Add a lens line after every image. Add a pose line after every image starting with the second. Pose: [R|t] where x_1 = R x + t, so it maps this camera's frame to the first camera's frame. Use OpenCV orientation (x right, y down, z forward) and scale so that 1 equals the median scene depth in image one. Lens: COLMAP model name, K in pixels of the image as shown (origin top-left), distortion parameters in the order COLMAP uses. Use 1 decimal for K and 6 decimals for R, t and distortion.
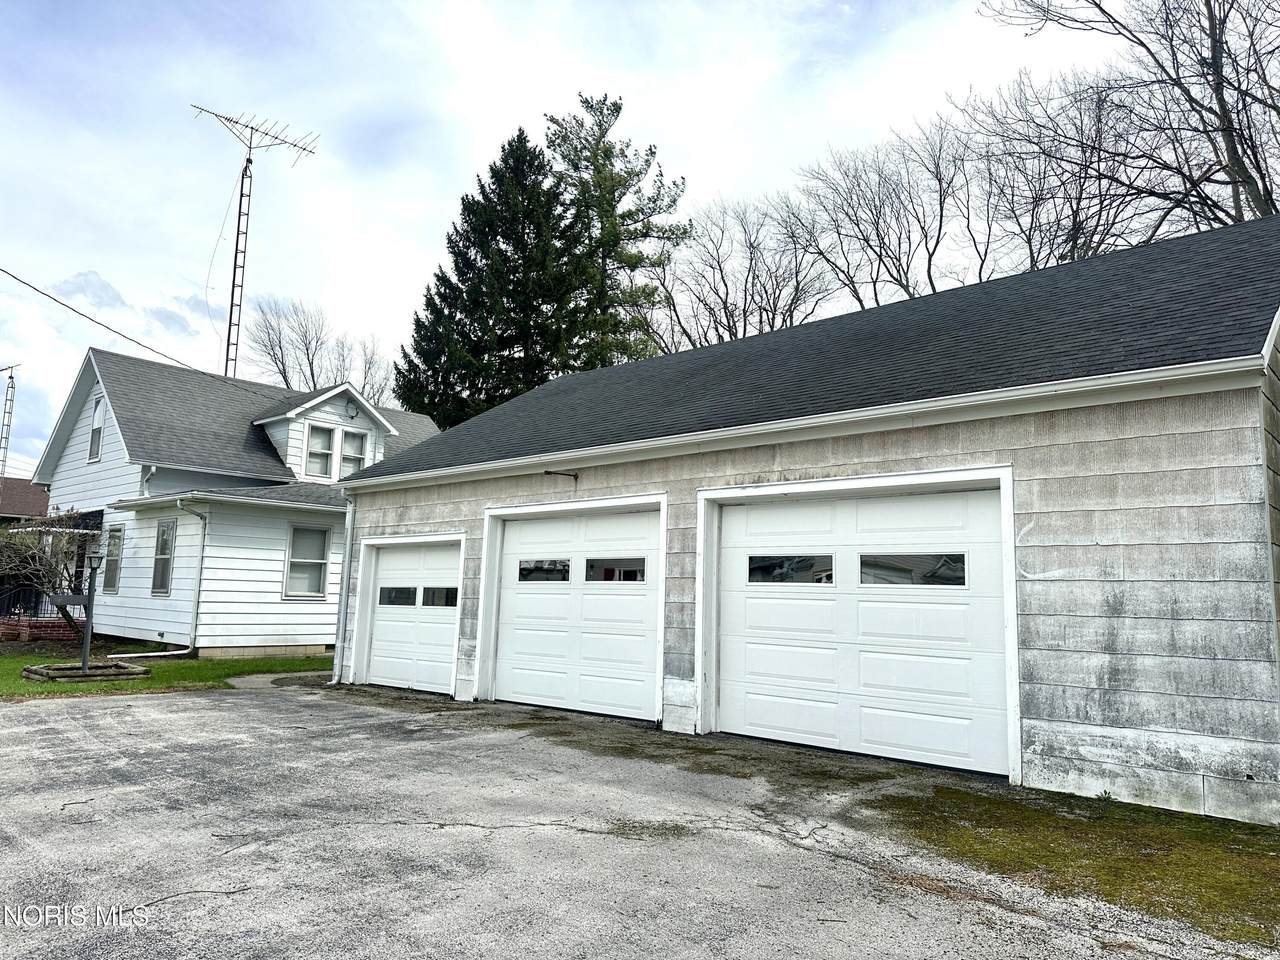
lens RADIAL K [[891.4, 0, 640.0], [0, 891.4, 480.0], [0, 0, 1]] dist [0.047889, -0.076860]
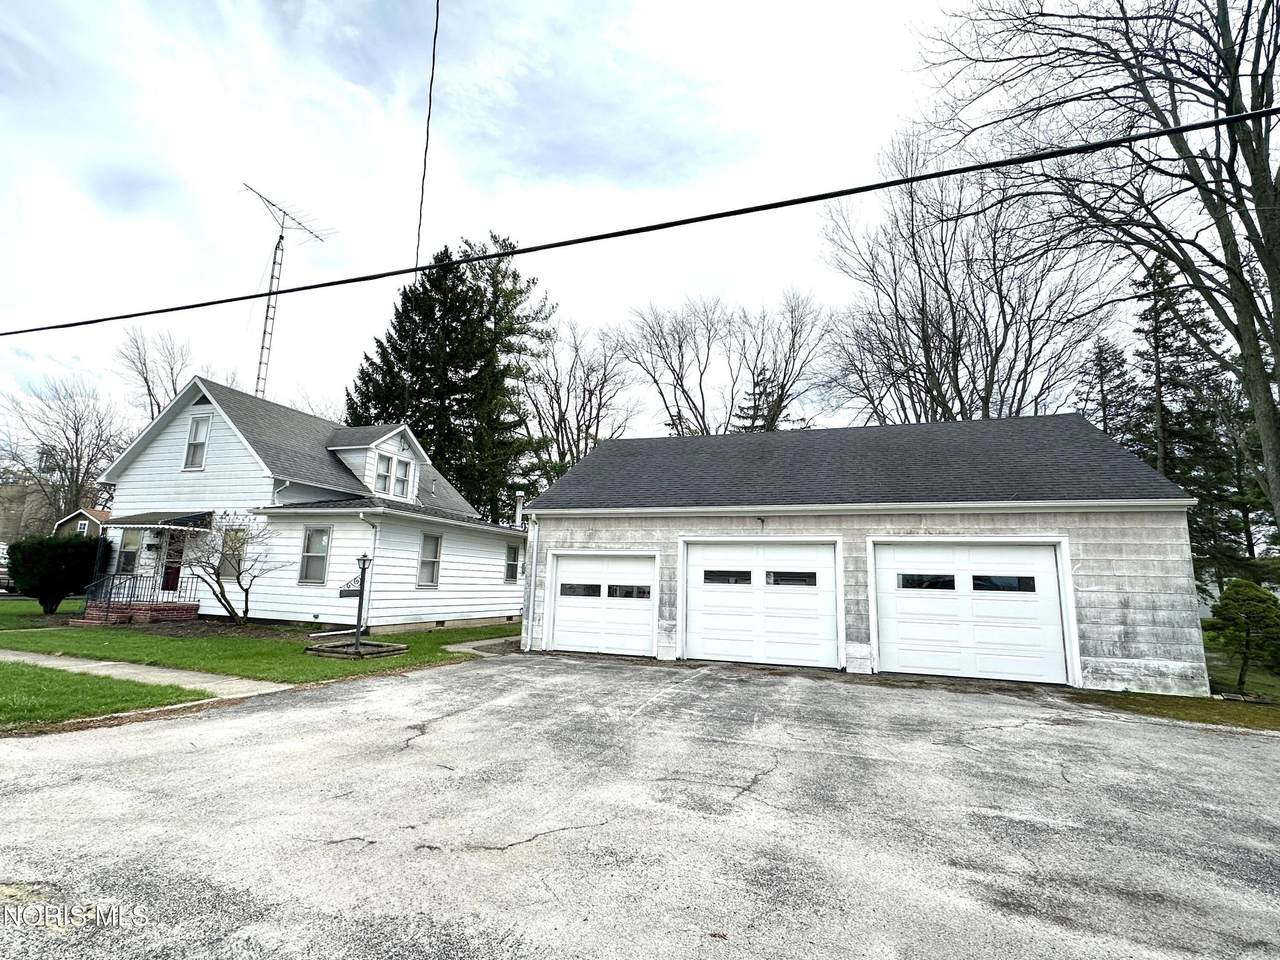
lens RADIAL K [[598.6, 0, 640.0], [0, 598.6, 480.0], [0, 0, 1]] dist [-0.014430, -0.000263]
pose [[0.919751, 0.067256, 0.386698, -0.806496], [-0.057986, 0.997682, -0.035603, -0.029938], [-0.388196, 0.010323, 0.921519, 0.077186]]
